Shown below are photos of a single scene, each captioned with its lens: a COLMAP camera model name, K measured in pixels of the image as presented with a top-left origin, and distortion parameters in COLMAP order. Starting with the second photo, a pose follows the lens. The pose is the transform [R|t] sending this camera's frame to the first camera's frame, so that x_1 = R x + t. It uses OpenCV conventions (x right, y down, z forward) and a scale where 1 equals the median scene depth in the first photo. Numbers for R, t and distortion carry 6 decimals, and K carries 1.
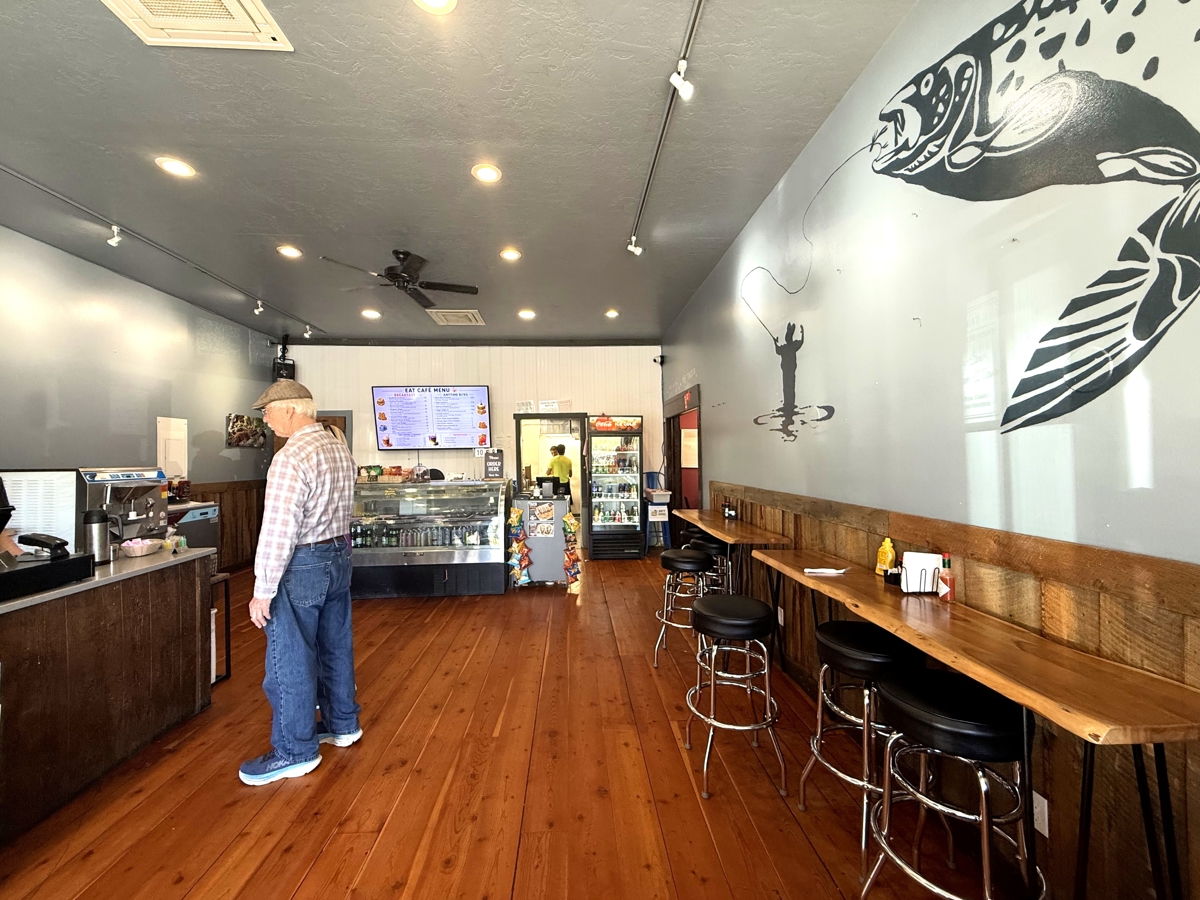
lens RADIAL K [[483.2, 0, 601.0], [0, 483.2, 449.9], [0, 0, 1]] dist [-0.001483, 0.000025]
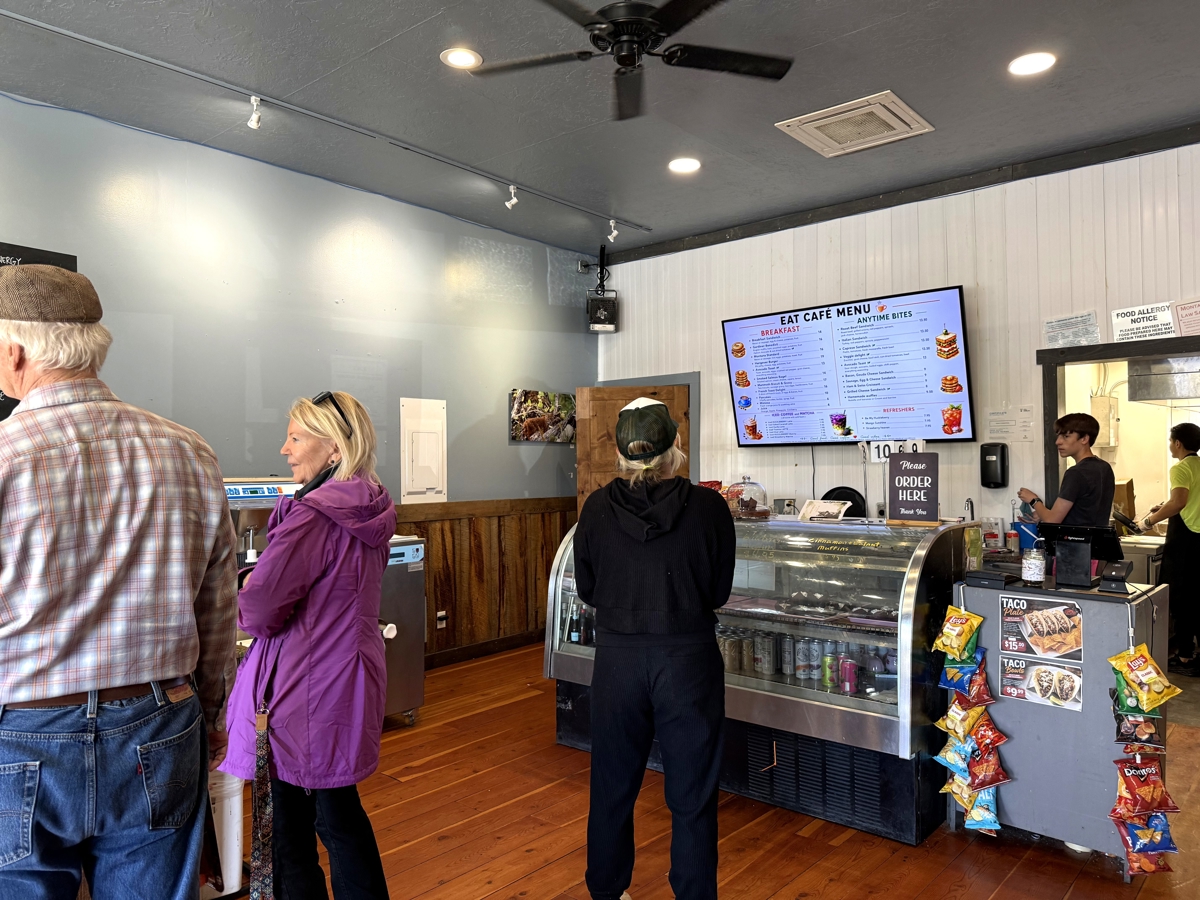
lens RADIAL K [[861.6, 0, 566.0], [0, 861.6, 462.6], [0, 0, 1]] dist [0.044391, -0.044016]
pose [[0.707328, 0.007262, -0.706848, 0.053980], [0.007088, 0.999824, 0.017365, 0.000249], [0.706850, -0.017293, 0.707152, 0.272230]]
